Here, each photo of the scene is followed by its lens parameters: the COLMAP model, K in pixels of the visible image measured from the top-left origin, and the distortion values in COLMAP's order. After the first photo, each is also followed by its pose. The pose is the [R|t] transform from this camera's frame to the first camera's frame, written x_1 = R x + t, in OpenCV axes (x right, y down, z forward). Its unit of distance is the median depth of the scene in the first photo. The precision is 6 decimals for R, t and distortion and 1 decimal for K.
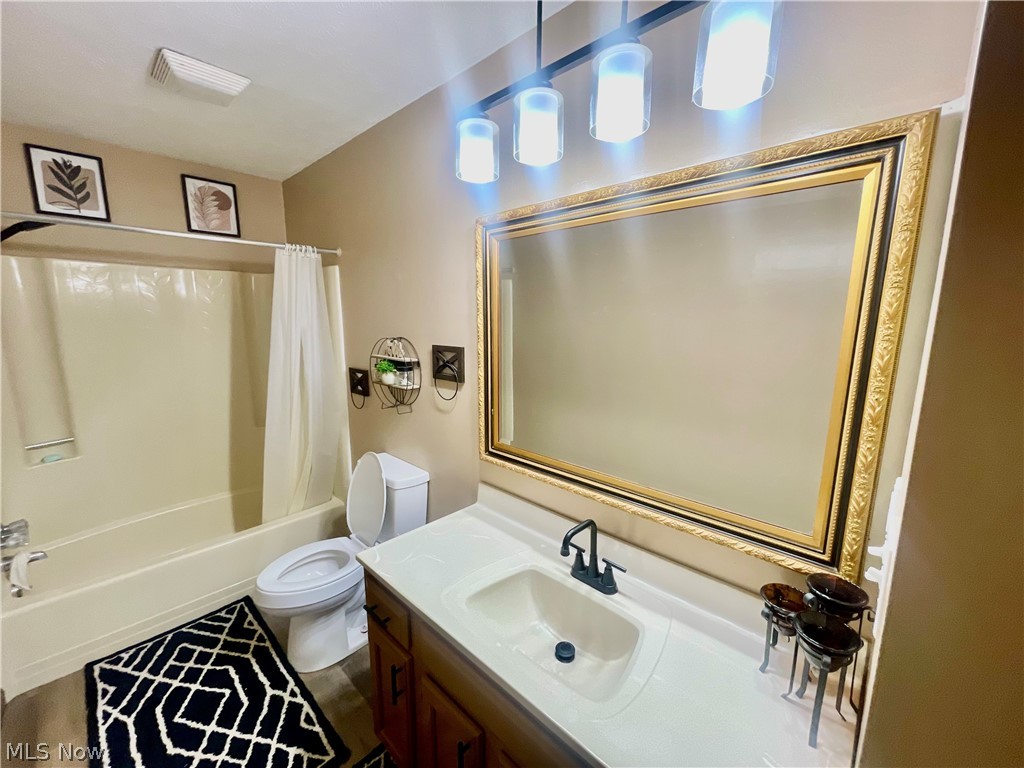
lens RADIAL K [[413.3, 0, 510.9], [0, 413.3, 389.1], [0, 0, 1]] dist [0.000357, -0.000058]
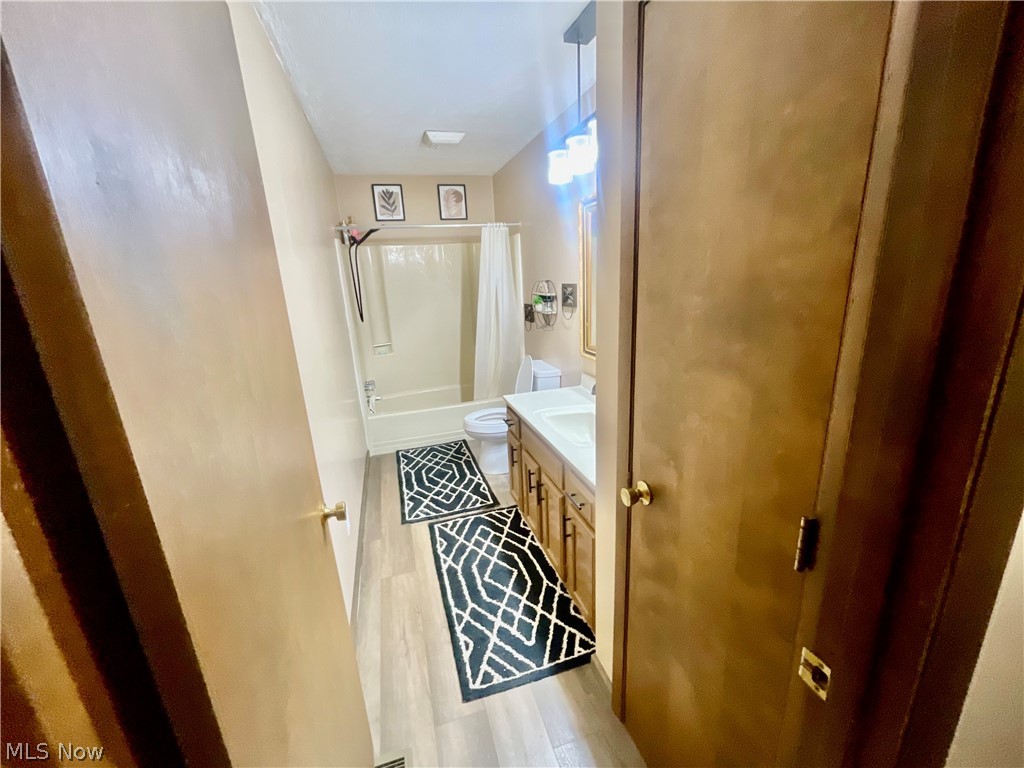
lens RADIAL K [[413.3, 0, 510.9], [0, 413.3, 389.1], [0, 0, 1]] dist [0.000357, -0.000058]
pose [[0.869275, 0.086200, -0.486755, 0.426426], [-0.031219, 0.992286, 0.119972, 0.103317], [0.493342, -0.089092, 0.865261, -0.455373]]
